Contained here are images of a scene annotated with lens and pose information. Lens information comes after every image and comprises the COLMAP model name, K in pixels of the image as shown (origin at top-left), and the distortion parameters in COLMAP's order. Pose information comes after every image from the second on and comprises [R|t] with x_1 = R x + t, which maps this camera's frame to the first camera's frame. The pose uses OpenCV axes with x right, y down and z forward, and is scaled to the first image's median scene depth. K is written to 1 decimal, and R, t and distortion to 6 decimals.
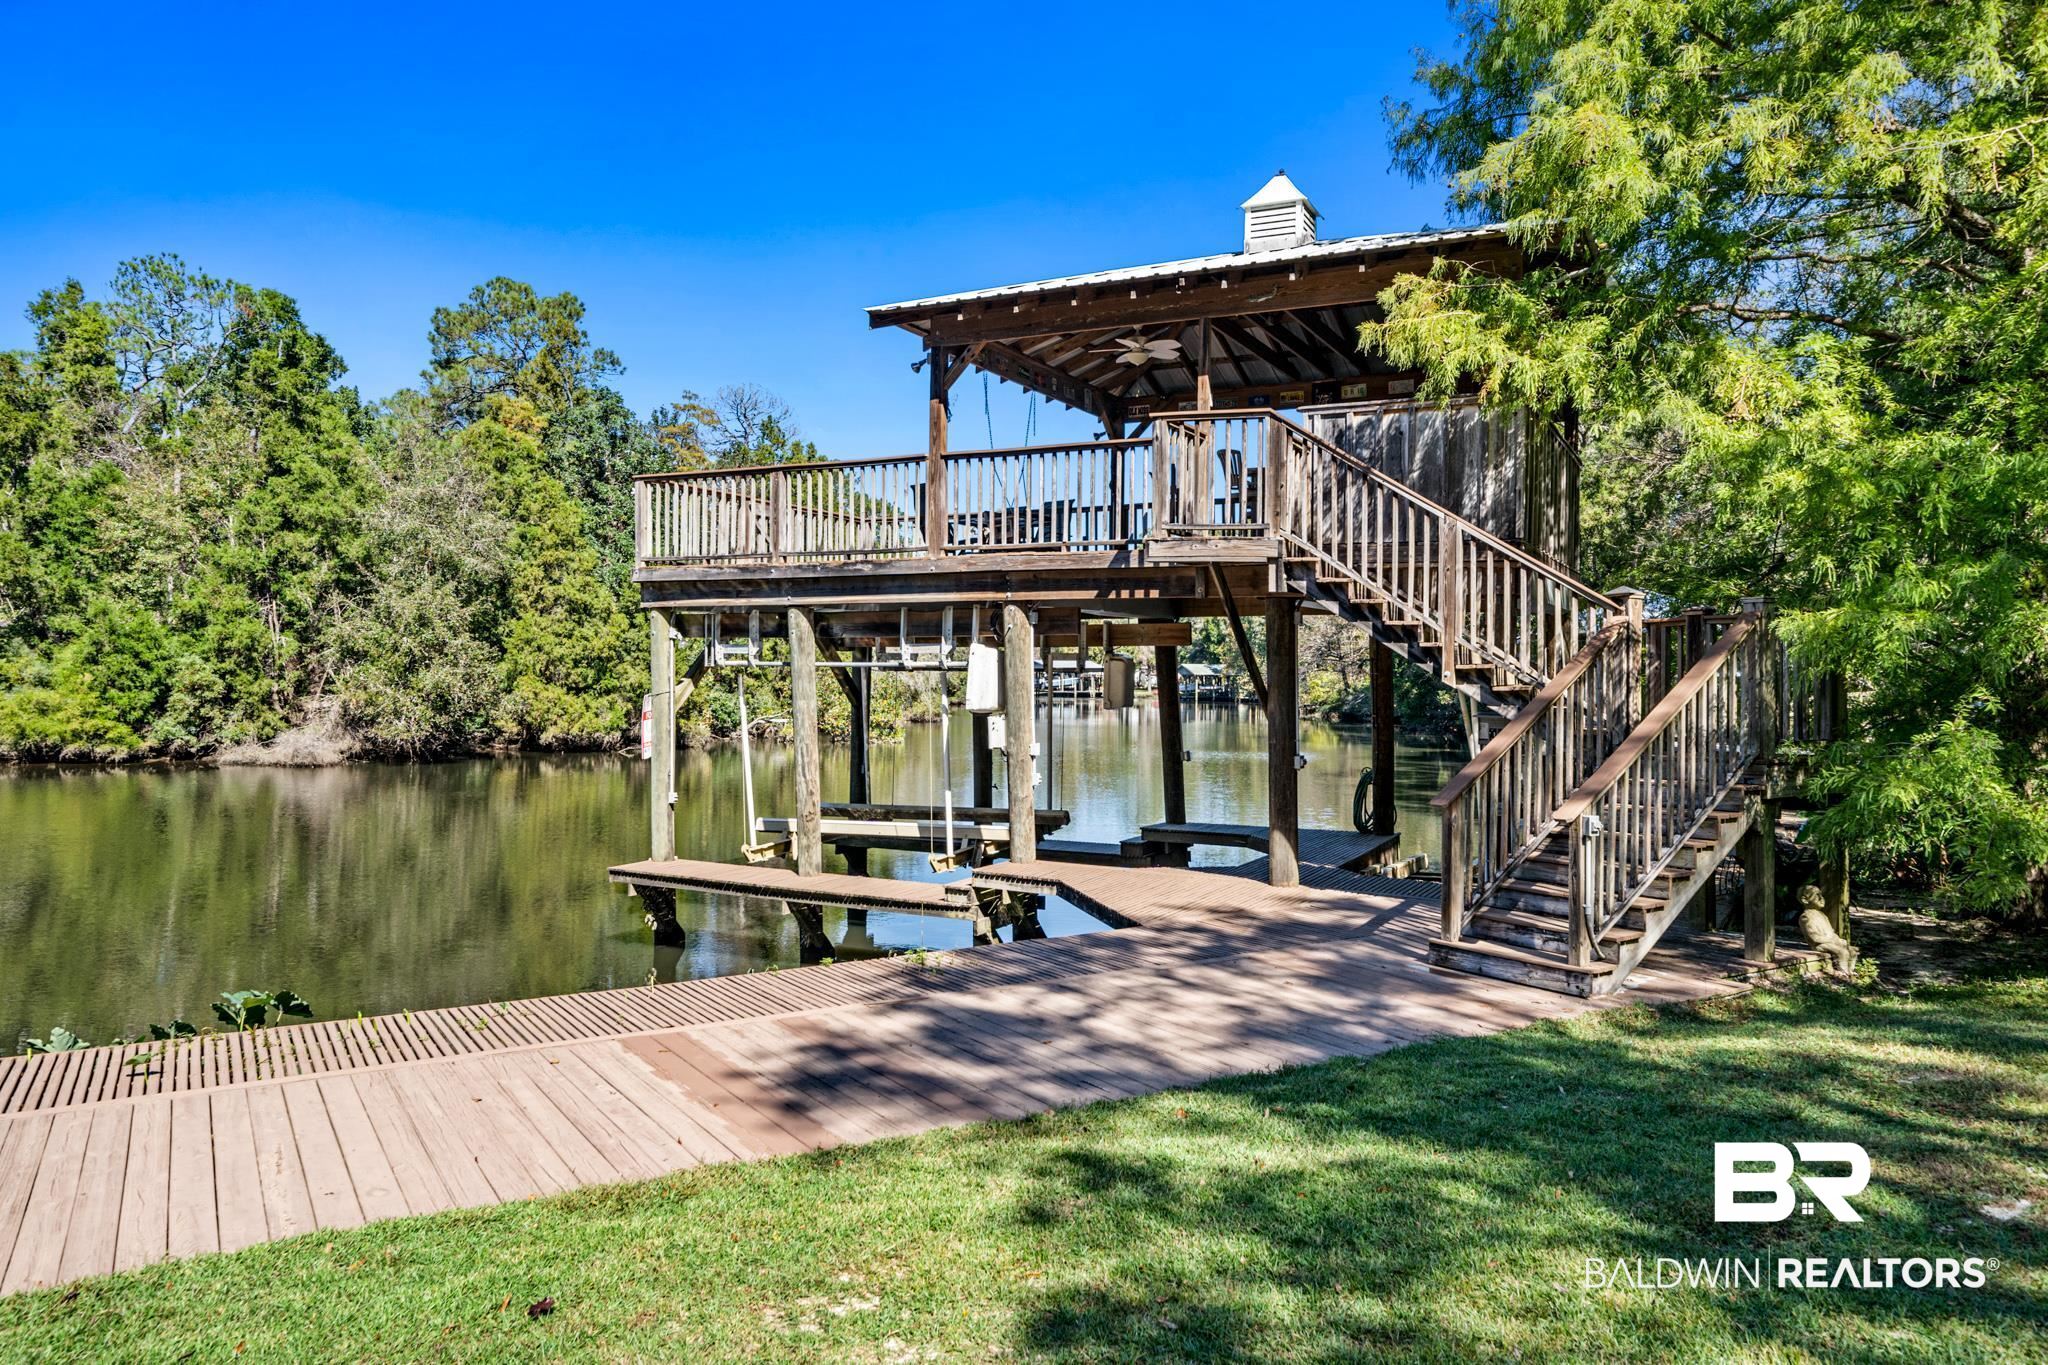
lens RADIAL K [[1365.8, 0, 1020.9], [0, 1365.8, 703.0], [0, 0, 1]] dist [0.001992, -0.005932]
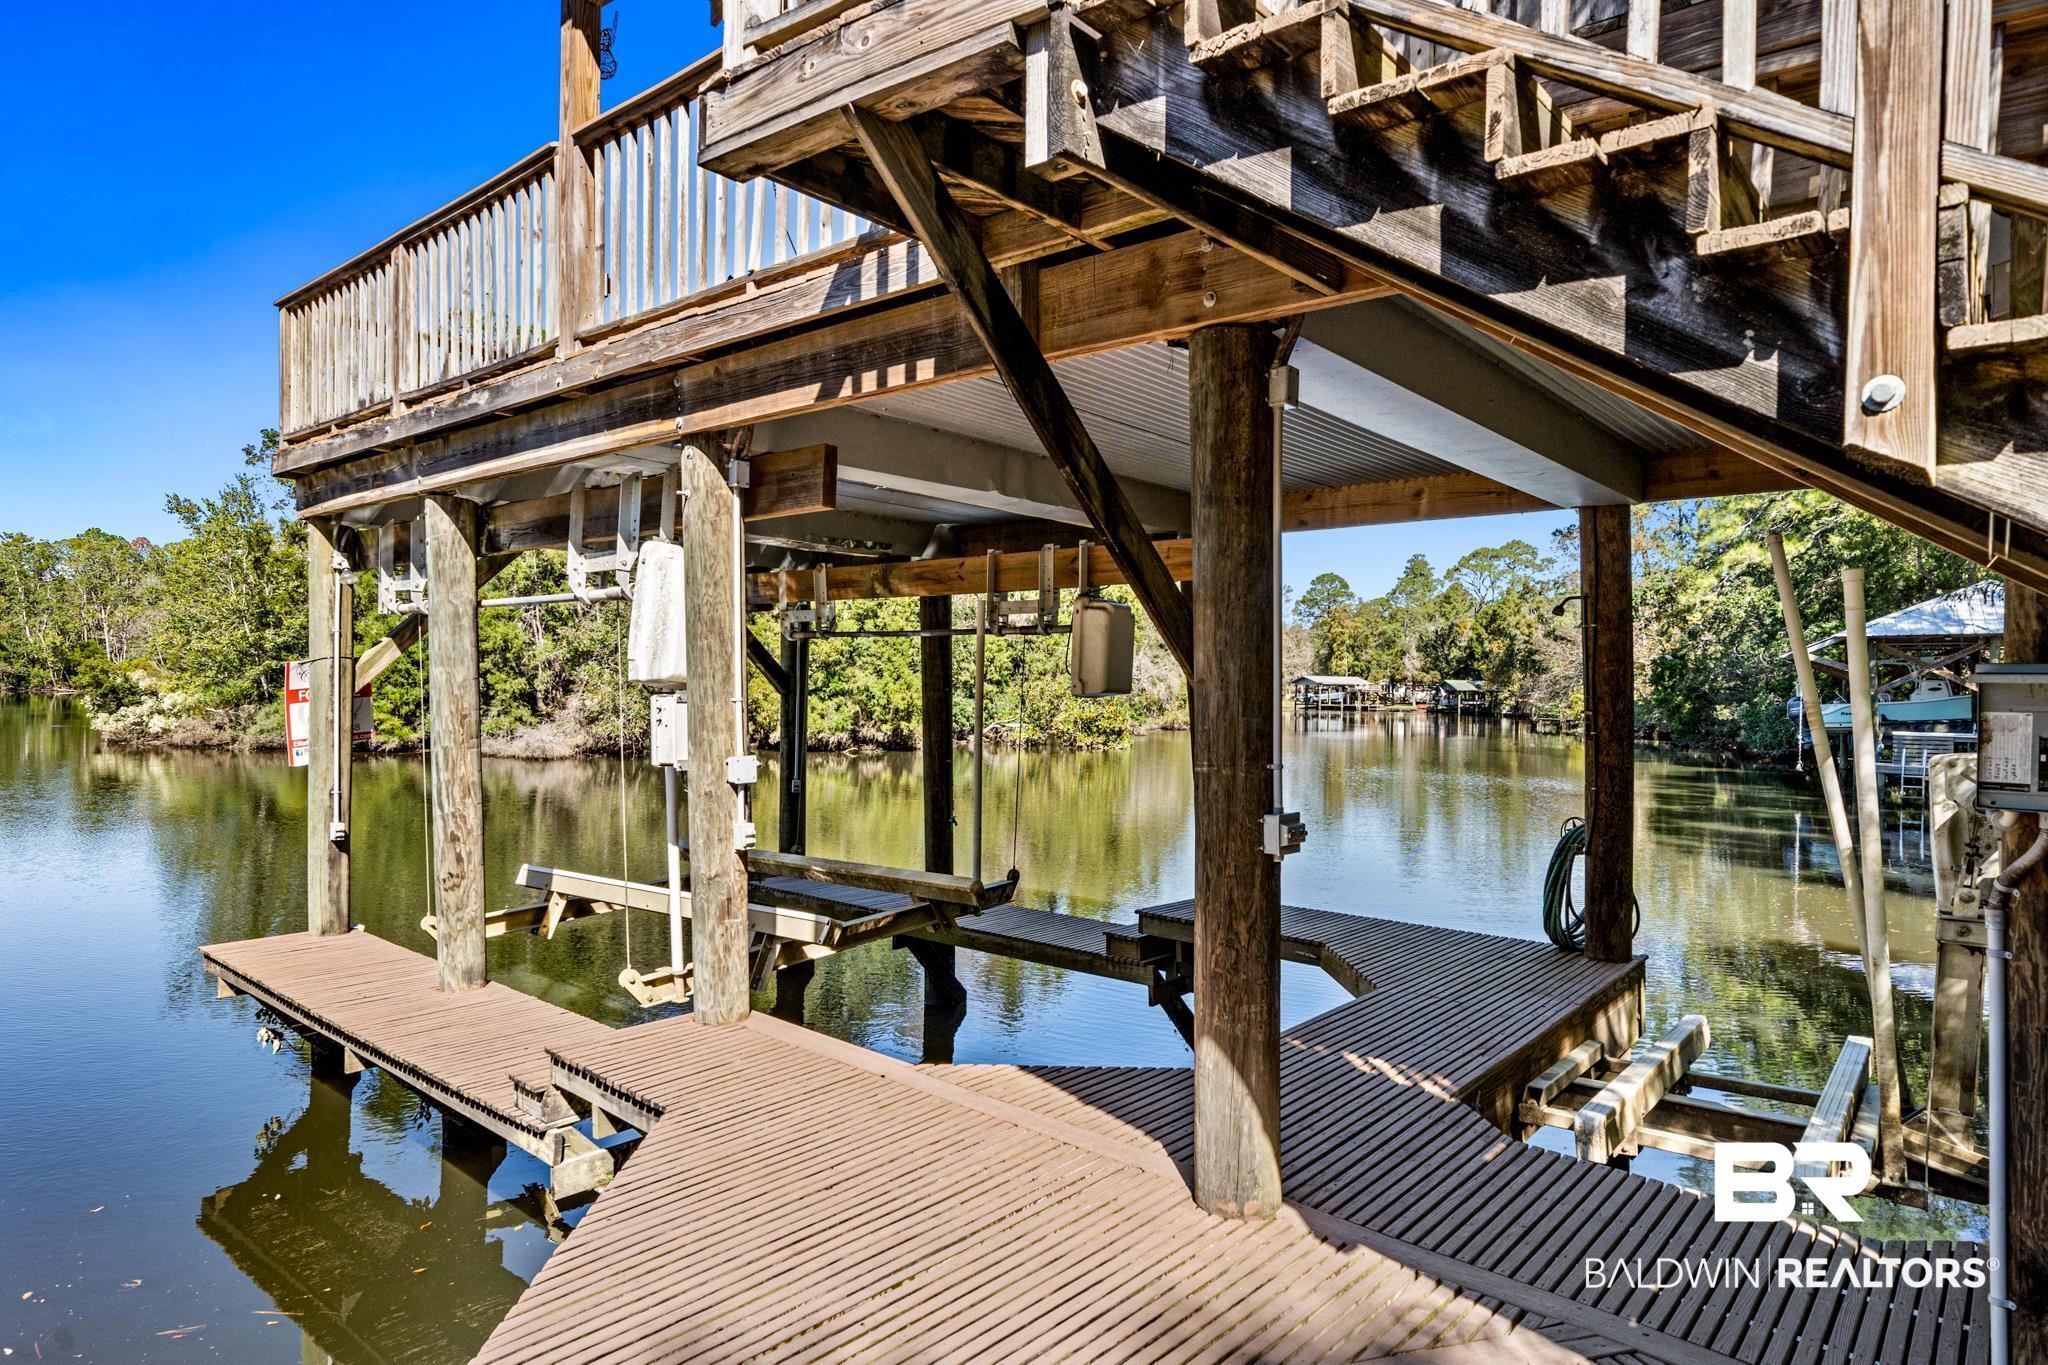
lens RADIAL K [[1182.7, 0, 1025.7], [0, 1182.7, 702.7], [0, 0, 1]] dist [0.000273, 0.000338]
pose [[0.973611, 0.012322, -0.227880, 0.052783], [-0.014487, 0.999864, -0.007830, 0.003803], [0.227752, 0.010924, 0.973658, 0.180698]]
